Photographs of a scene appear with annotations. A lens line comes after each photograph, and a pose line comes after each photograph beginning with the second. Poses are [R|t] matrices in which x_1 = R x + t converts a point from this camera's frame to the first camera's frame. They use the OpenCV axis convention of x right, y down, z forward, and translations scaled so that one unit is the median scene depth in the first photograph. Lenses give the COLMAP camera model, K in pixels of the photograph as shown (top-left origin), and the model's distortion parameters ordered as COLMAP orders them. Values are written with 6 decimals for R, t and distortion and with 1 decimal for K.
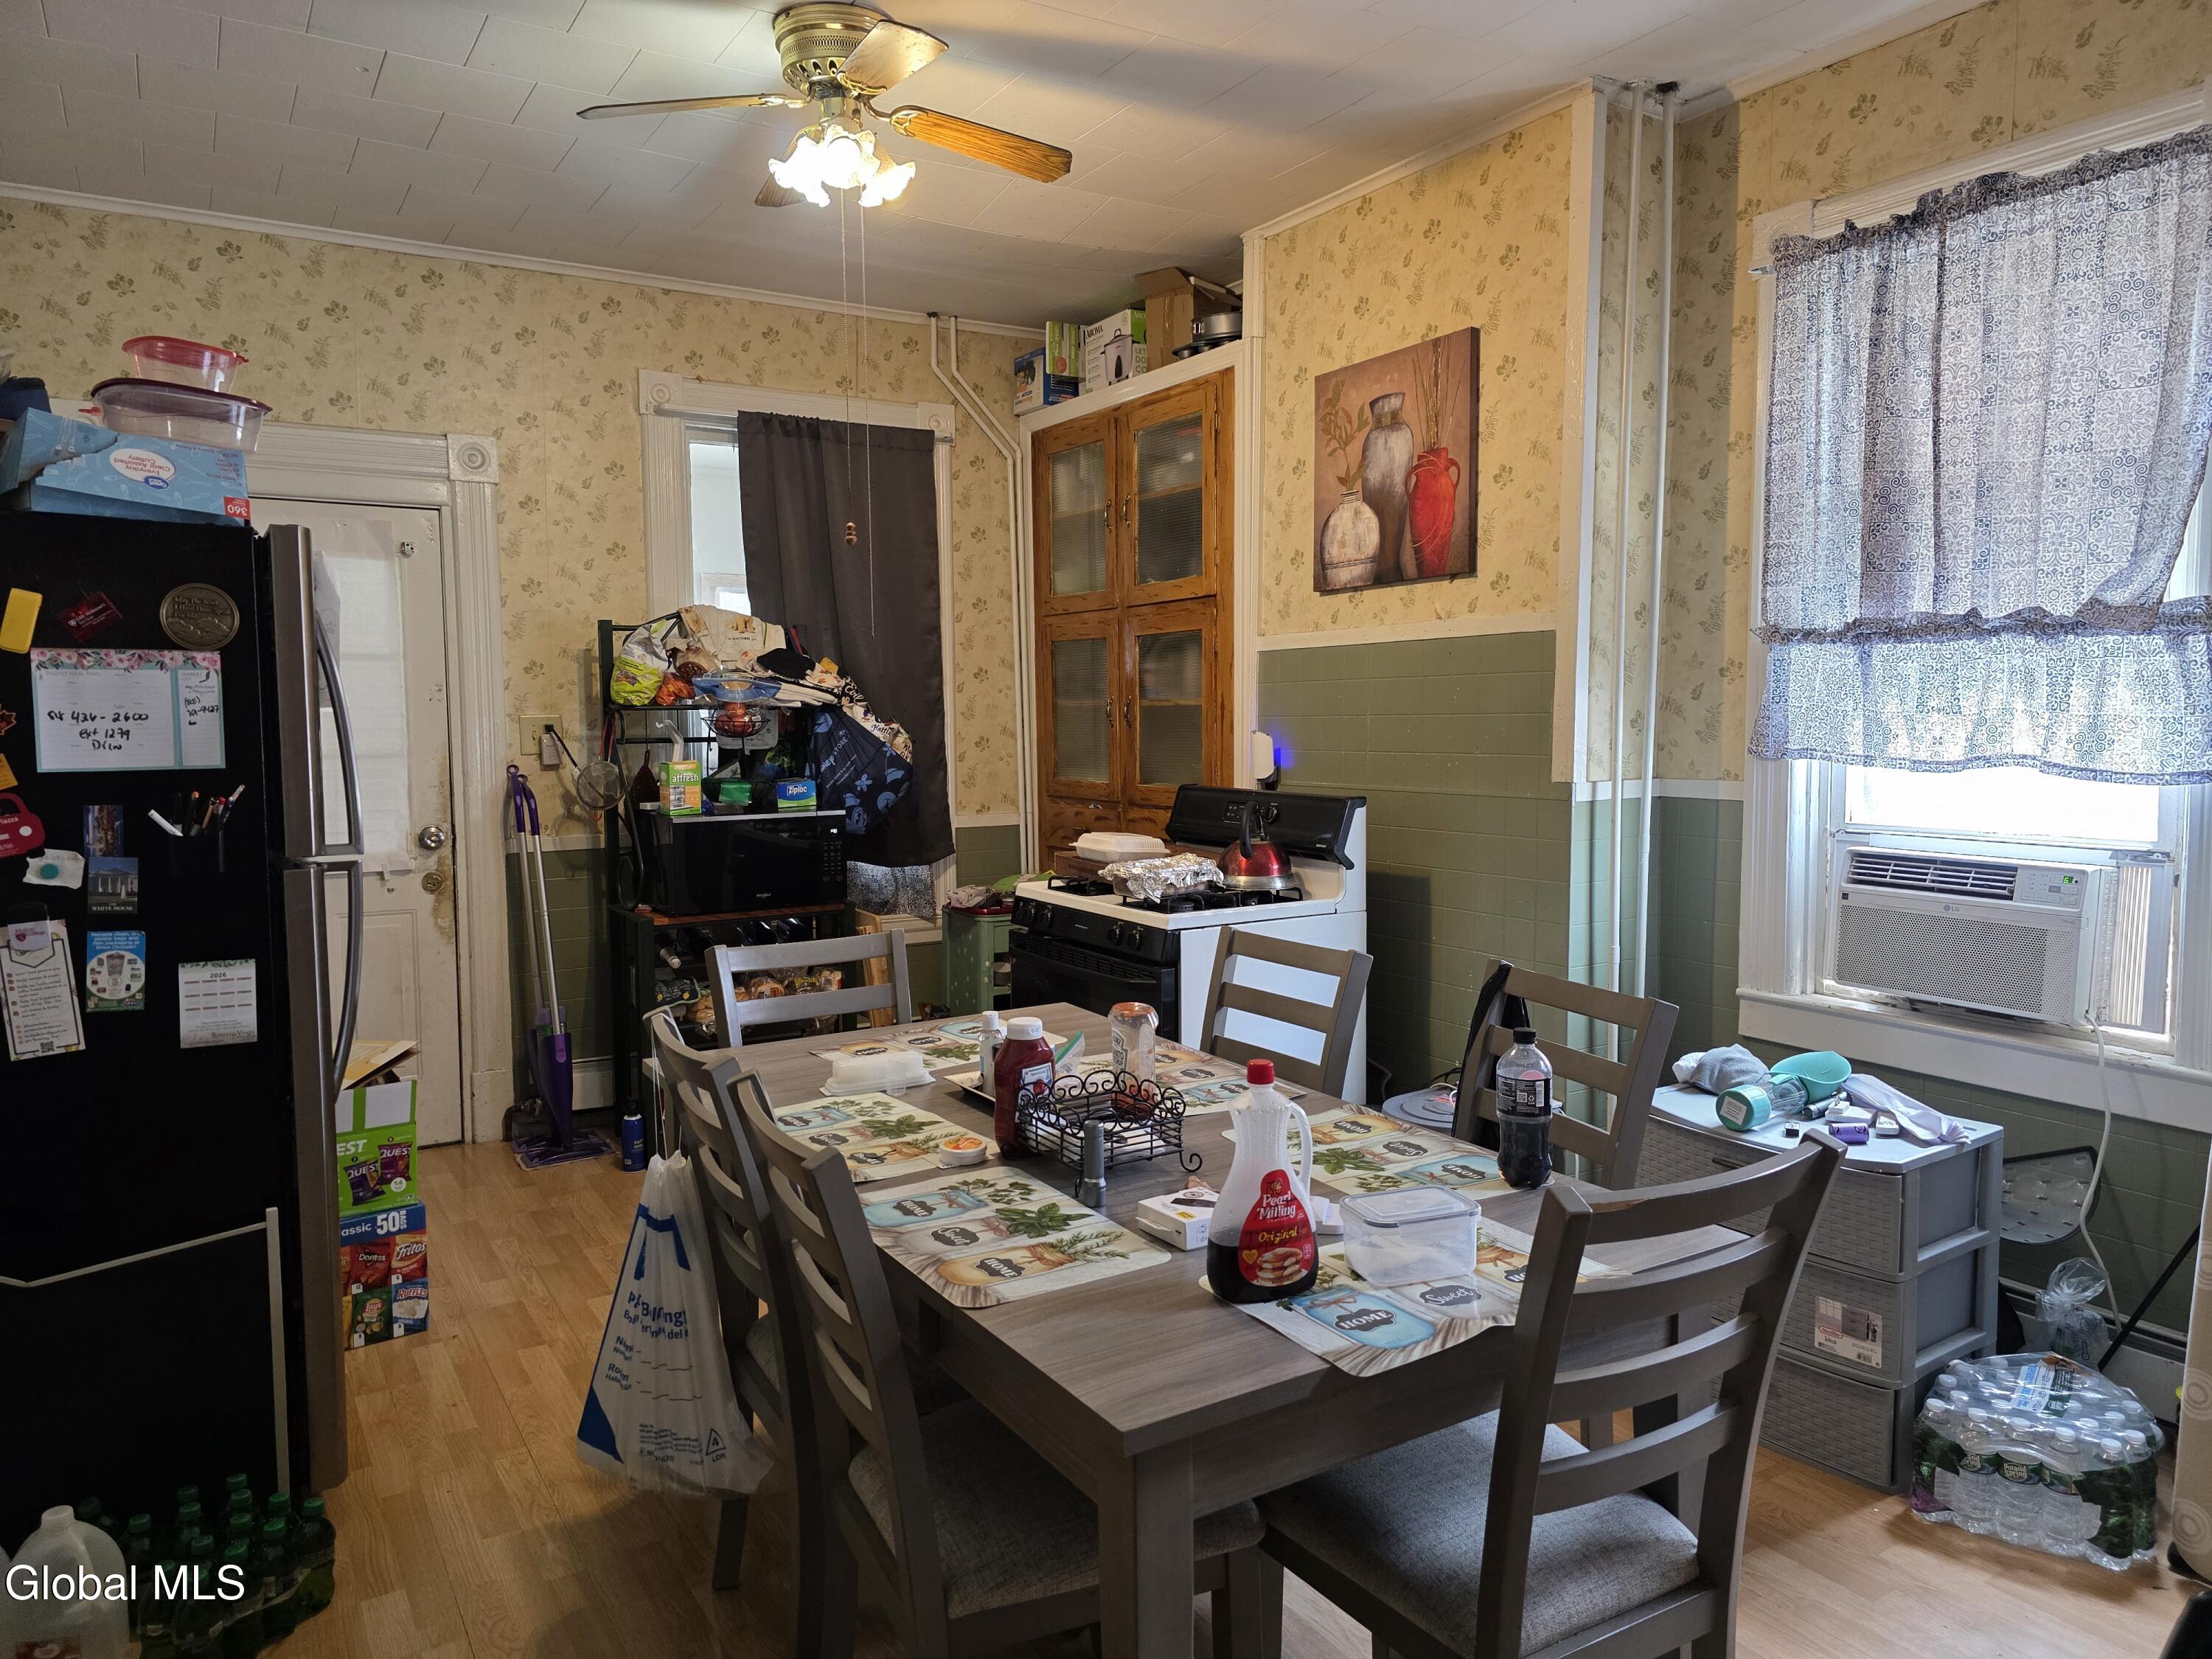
lens RADIAL K [[1473.8, 0, 1104.7], [0, 1473.8, 818.1], [0, 0, 1]] dist [0.055253, -0.049127]
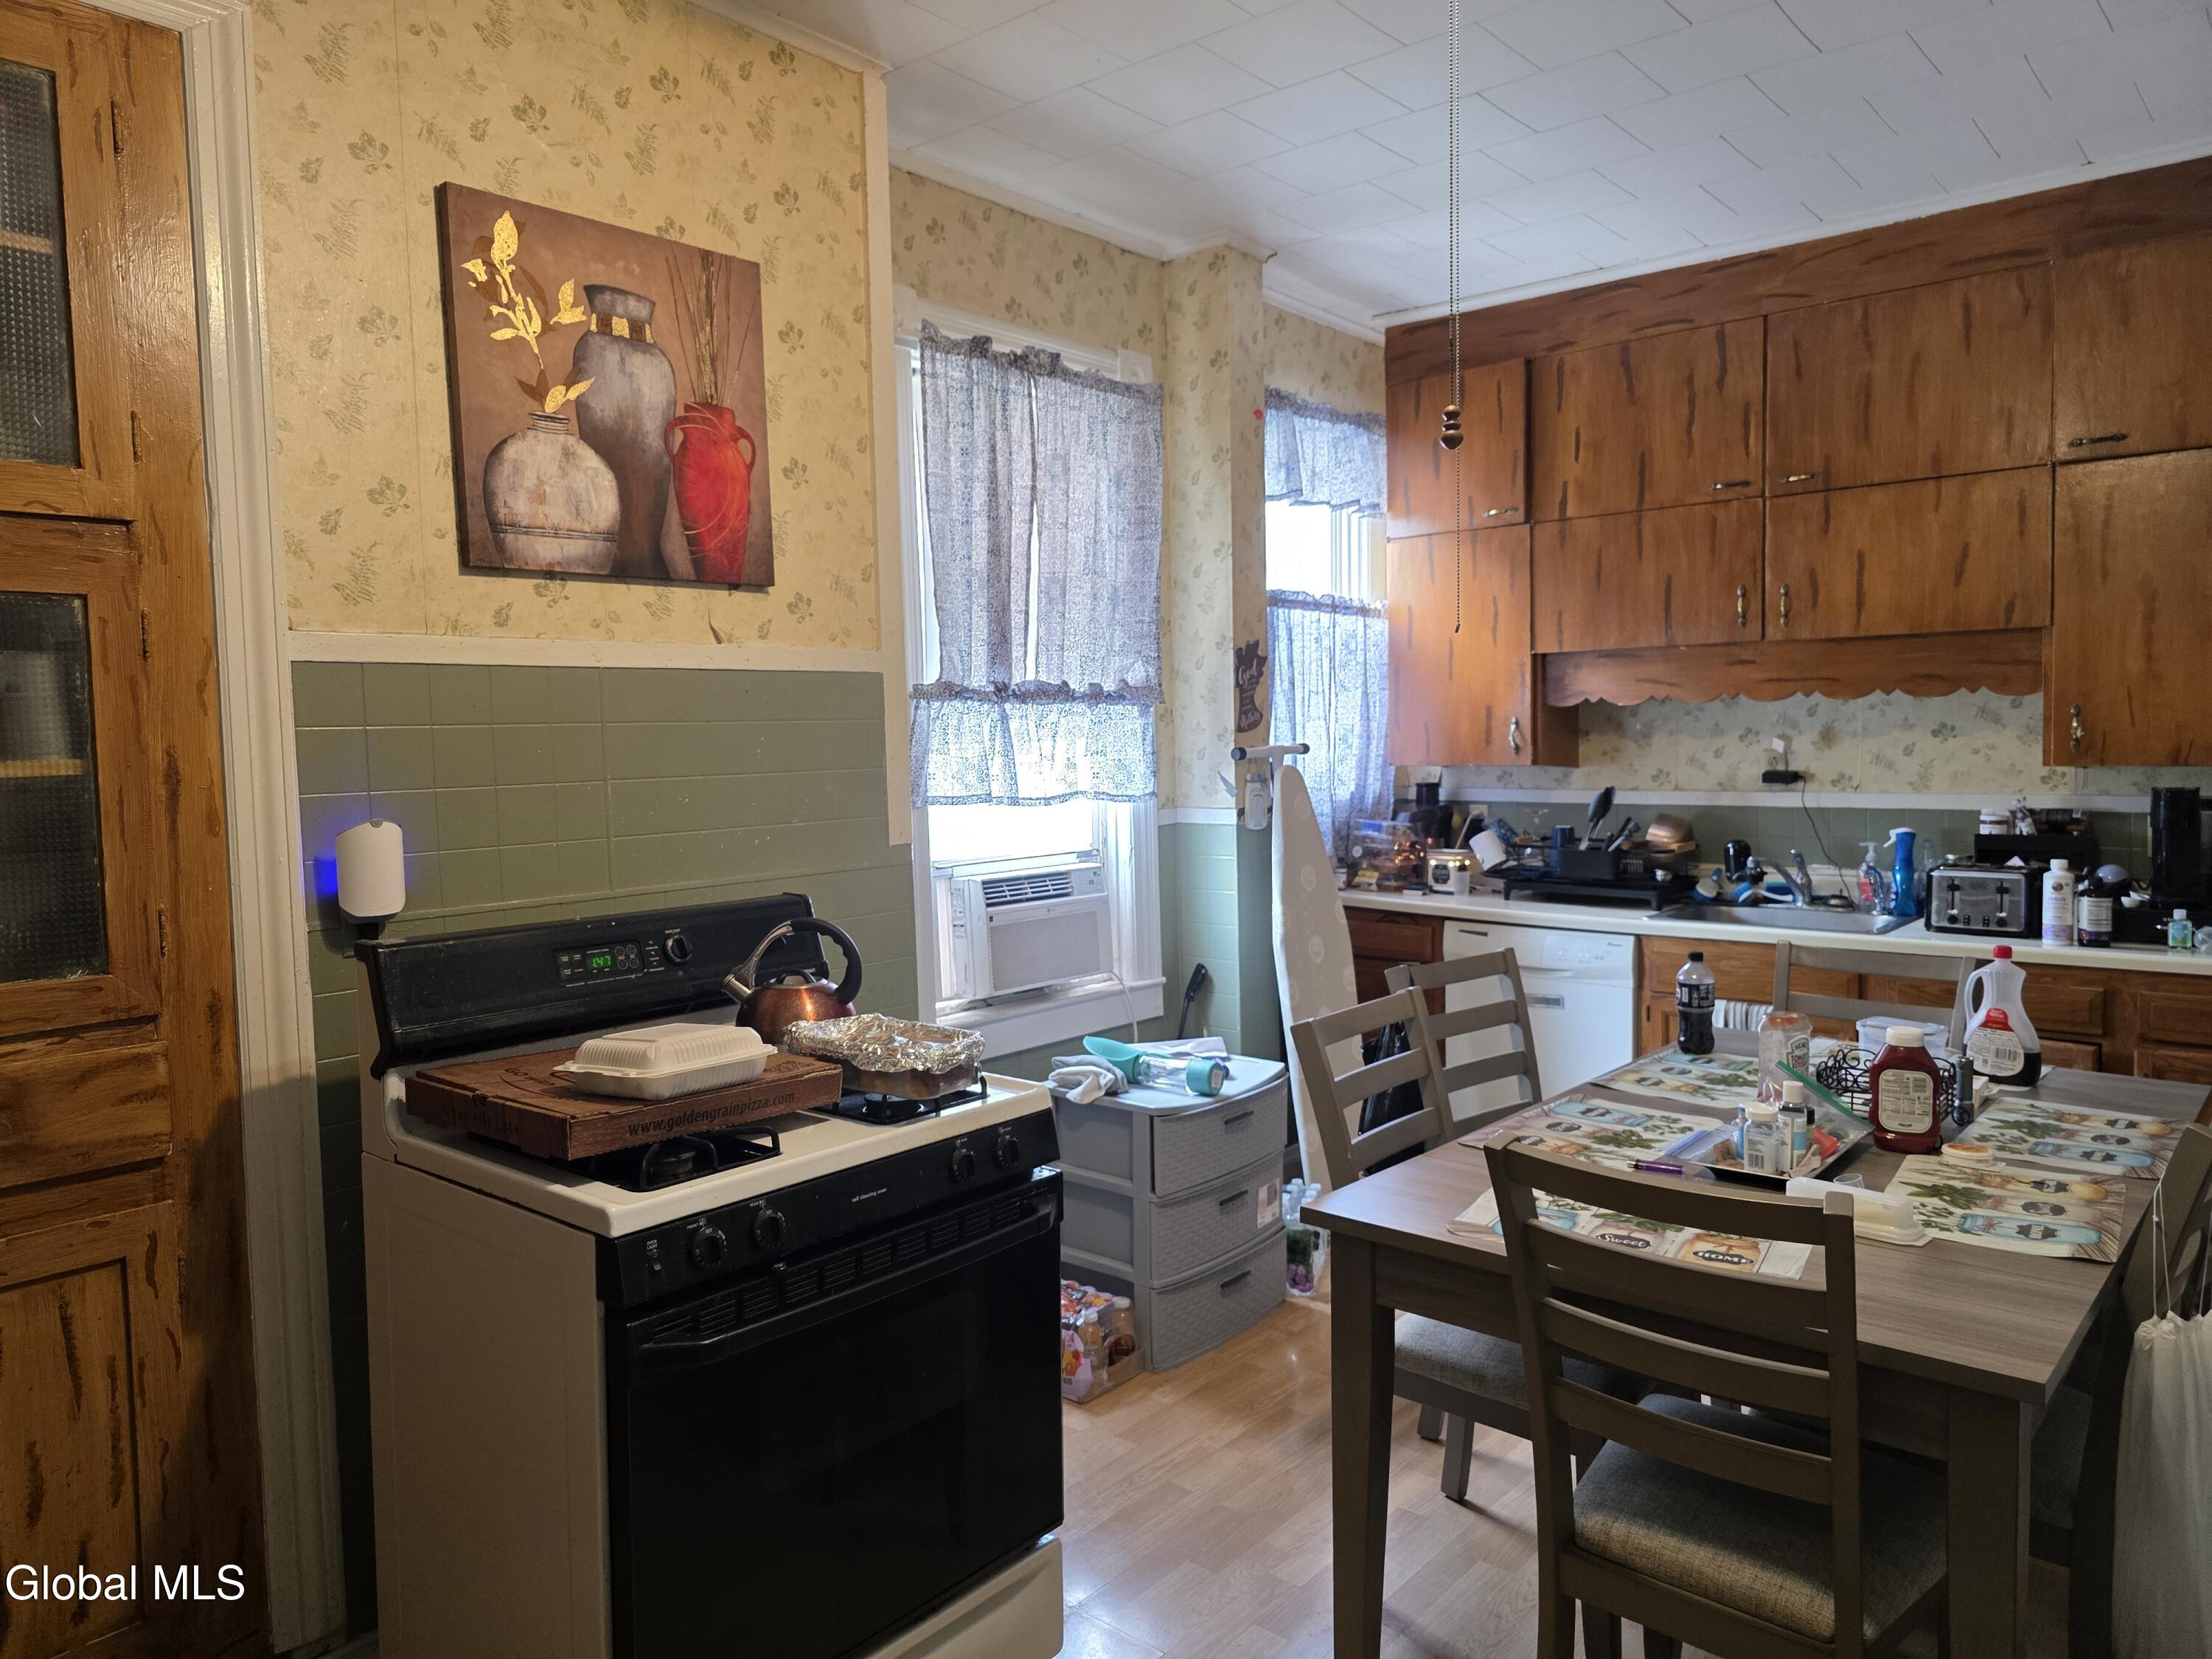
lens RADIAL K [[1473.8, 0, 1104.7], [0, 1473.8, 818.1], [0, 0, 1]] dist [0.055253, -0.049127]
pose [[-0.282087, -0.040172, 0.958548, -0.525048], [0.092803, 0.993295, 0.068939, -0.082688], [-0.954890, 0.108403, -0.276467, 1.038650]]
